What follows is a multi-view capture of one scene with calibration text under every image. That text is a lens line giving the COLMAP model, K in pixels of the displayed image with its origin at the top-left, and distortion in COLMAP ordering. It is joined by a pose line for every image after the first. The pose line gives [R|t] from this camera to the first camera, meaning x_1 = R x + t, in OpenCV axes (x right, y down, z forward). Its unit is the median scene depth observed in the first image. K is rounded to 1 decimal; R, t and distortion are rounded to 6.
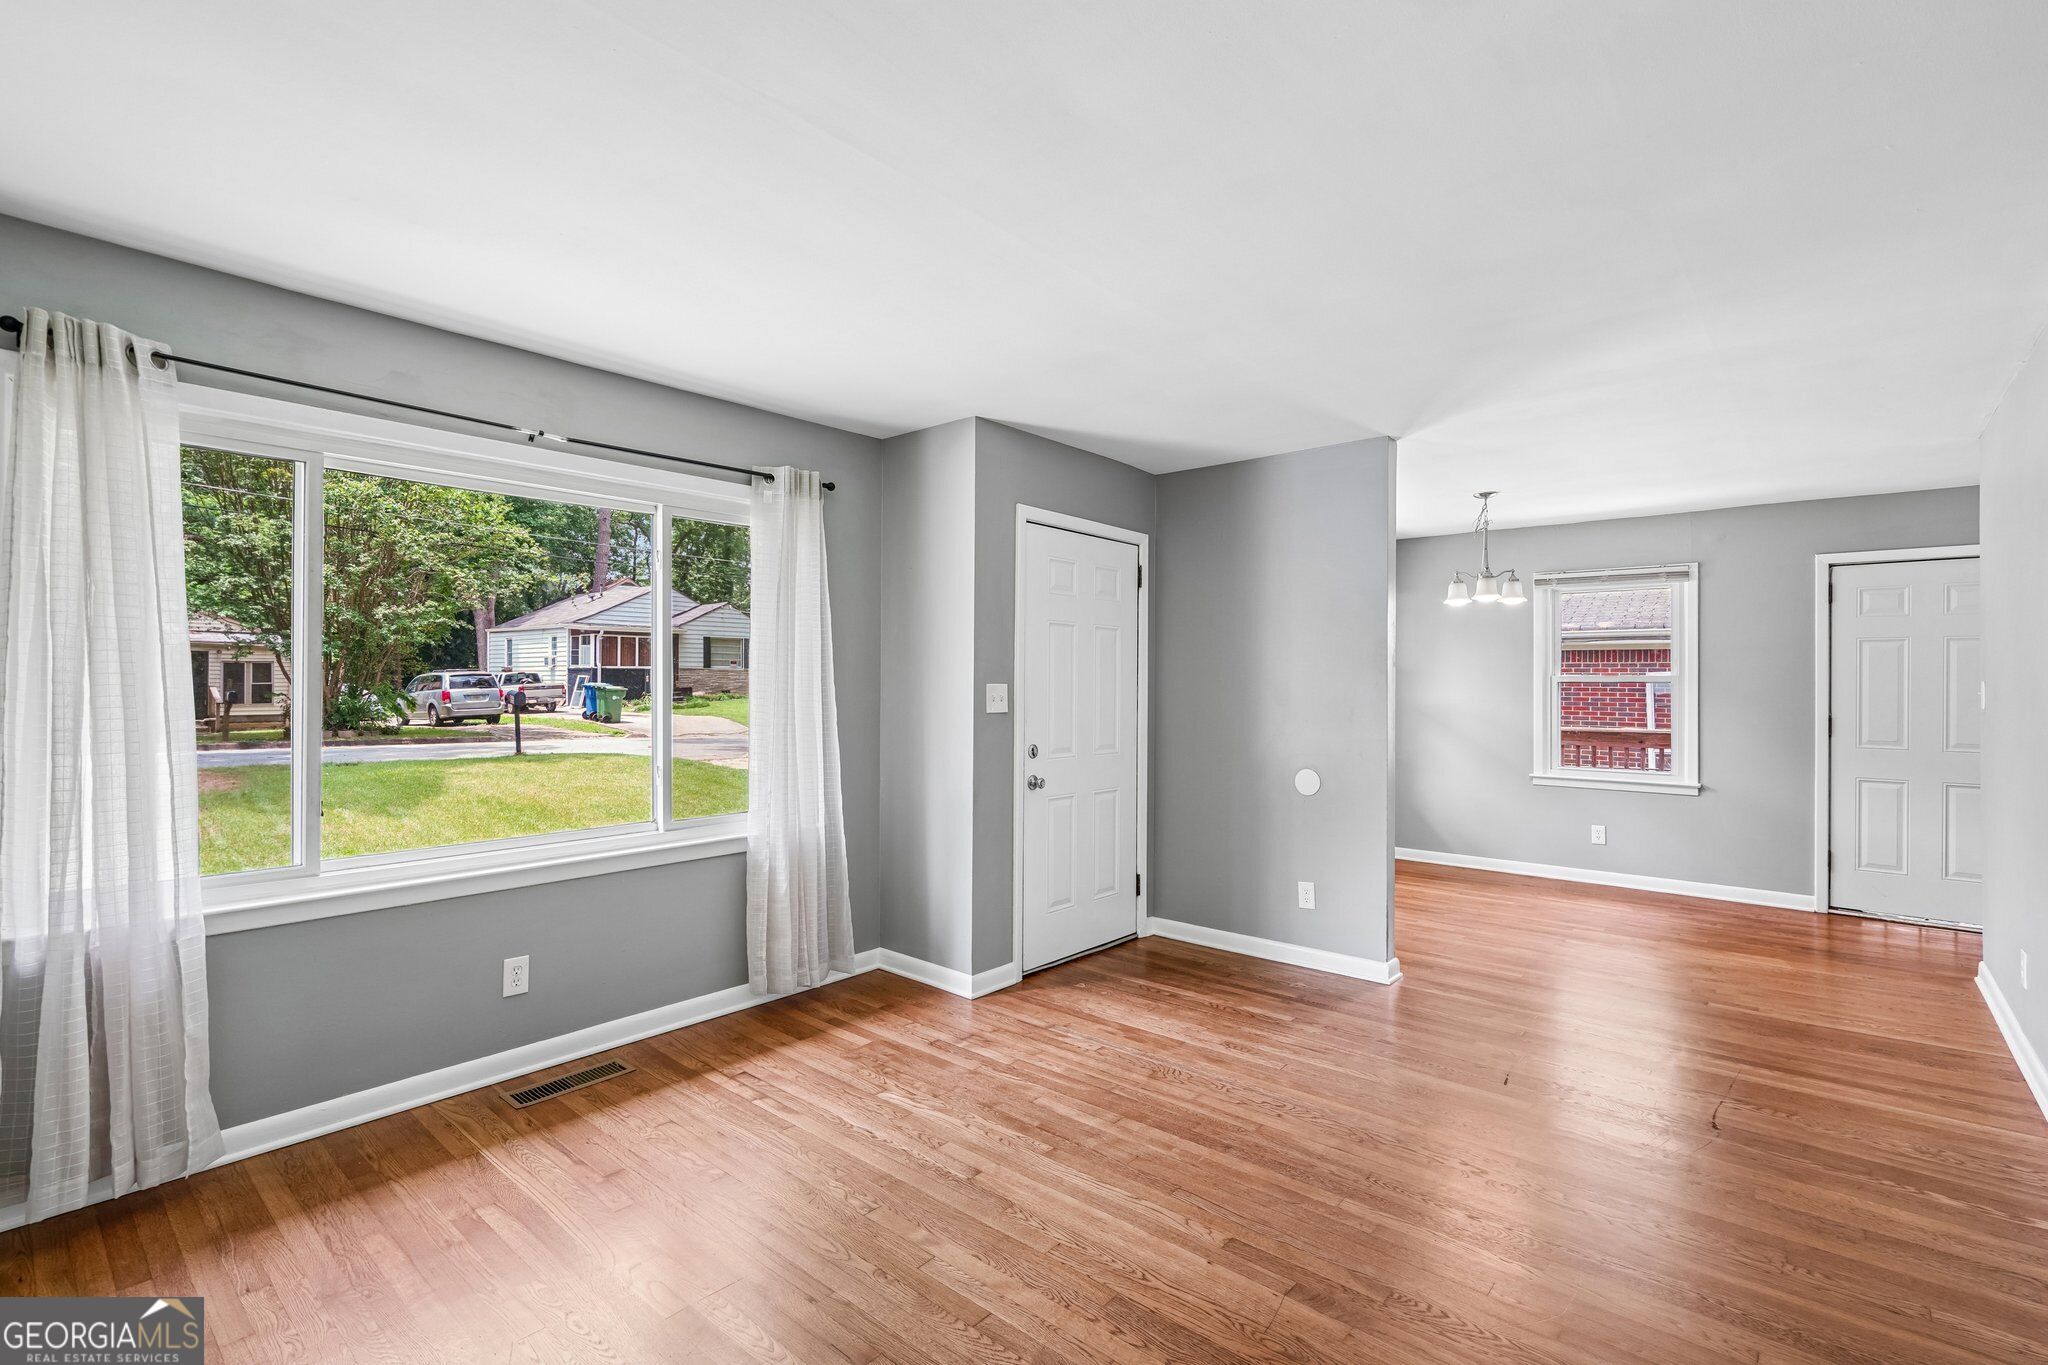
lens RADIAL K [[939.7, 0, 1013.2], [0, 939.7, 689.6], [0, 0, 1]] dist [-0.005659, 0.004511]
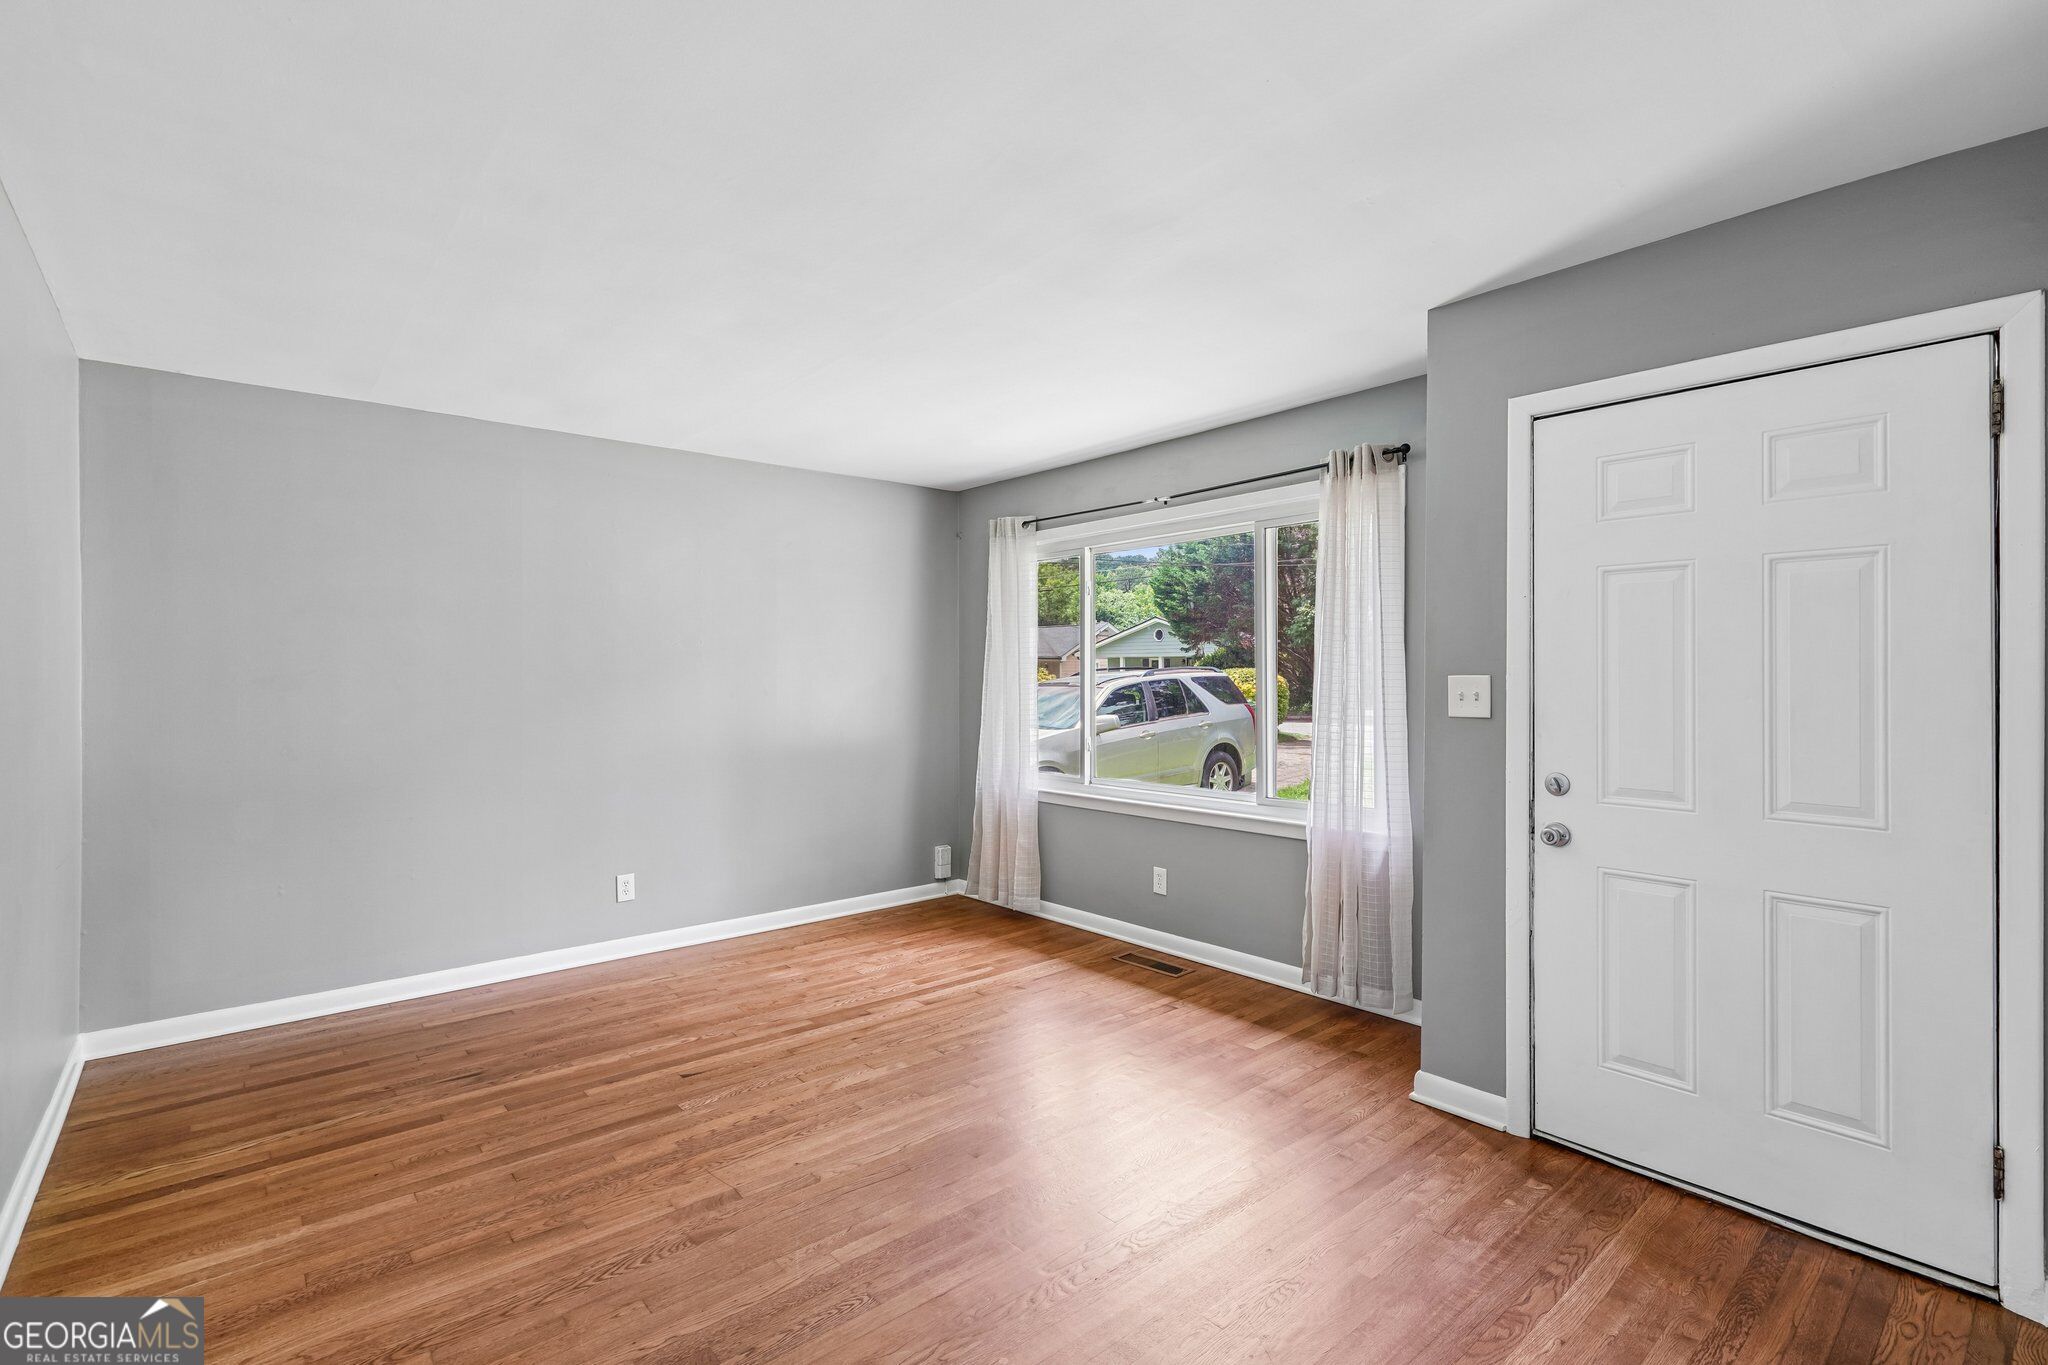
lens RADIAL K [[939.7, 0, 1010.7], [0, 939.7, 678.0], [0, 0, 1]] dist [-0.005659, 0.004511]
pose [[-0.153765, 0.001094, -0.988107, 0.873037], [-0.002547, 0.999996, 0.001504, -0.005397], [0.988104, 0.002748, -0.153762, 0.942075]]
